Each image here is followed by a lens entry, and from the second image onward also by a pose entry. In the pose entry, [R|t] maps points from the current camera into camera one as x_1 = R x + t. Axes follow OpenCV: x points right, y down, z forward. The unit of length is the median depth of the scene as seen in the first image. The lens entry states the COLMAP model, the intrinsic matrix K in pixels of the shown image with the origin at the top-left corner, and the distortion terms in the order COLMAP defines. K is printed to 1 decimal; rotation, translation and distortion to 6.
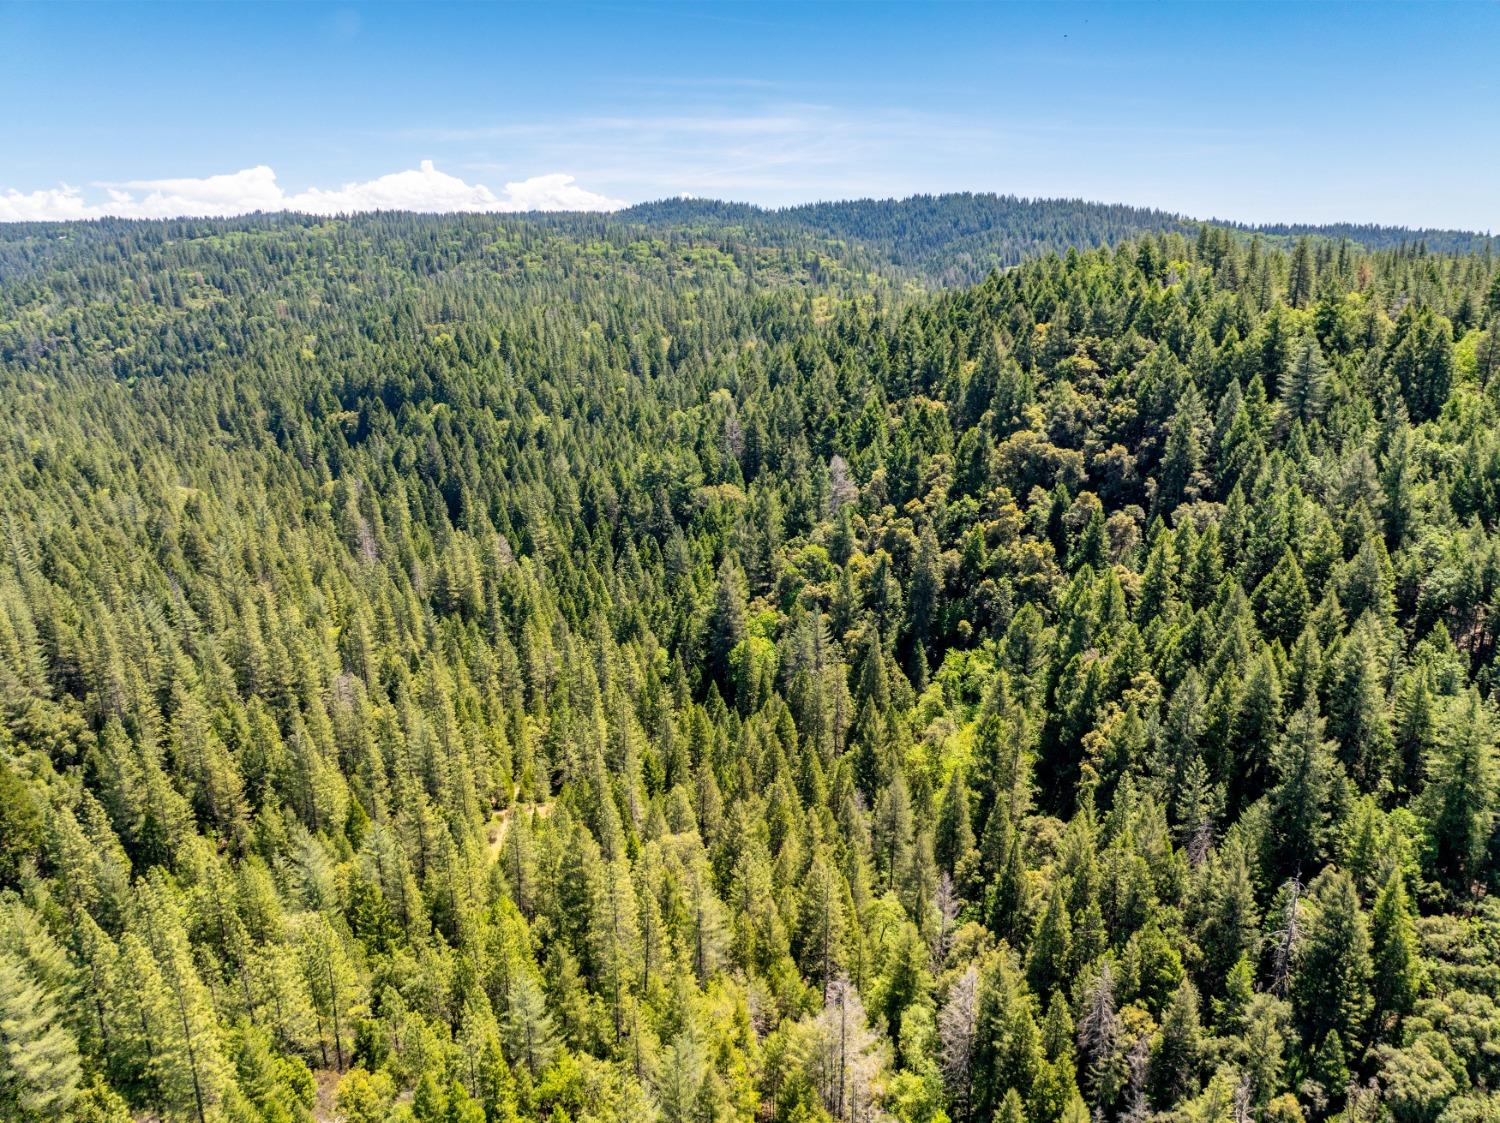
lens RADIAL K [[1052.6, 0, 756.0], [0, 1052.6, 565.9], [0, 0, 1]] dist [-0.013276, 0.018245]
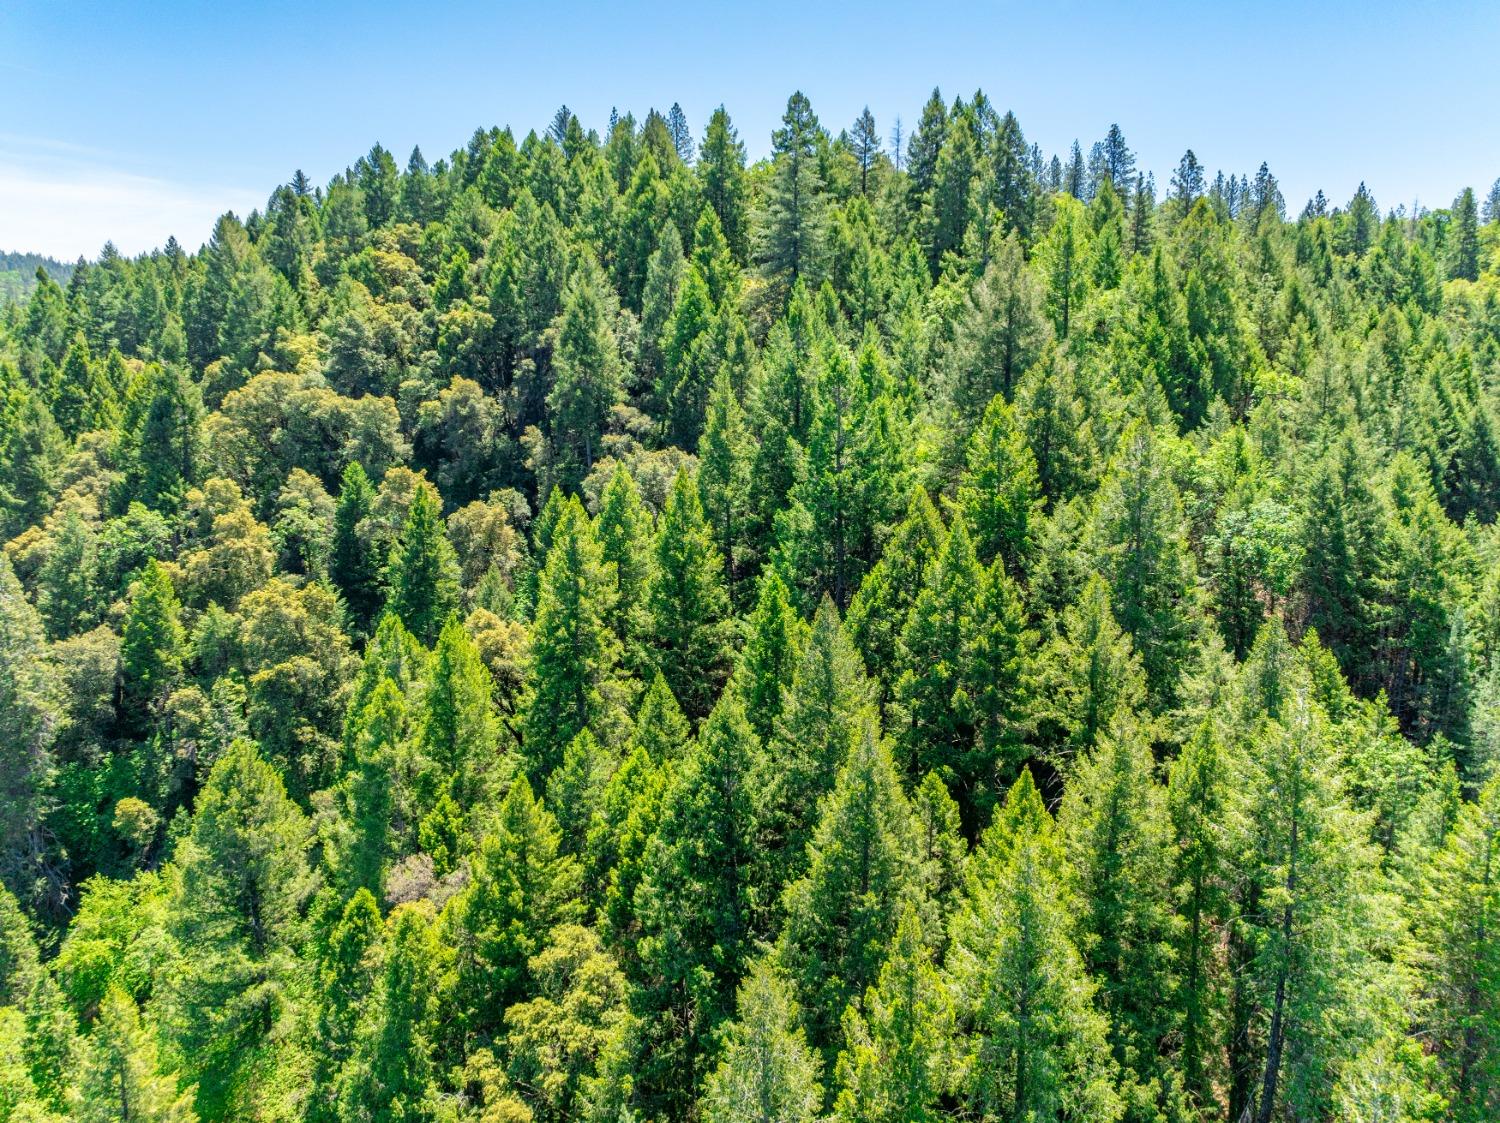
lens RADIAL K [[1052.6, 0, 747.2], [0, 1052.6, 568.6], [0, 0, 1]] dist [-0.013276, 0.018245]
pose [[0.853768, -0.085904, 0.513518, 0.210253], [0.128882, 0.990469, -0.048587, 0.015280], [-0.504449, 0.107665, 0.856702, 0.552774]]
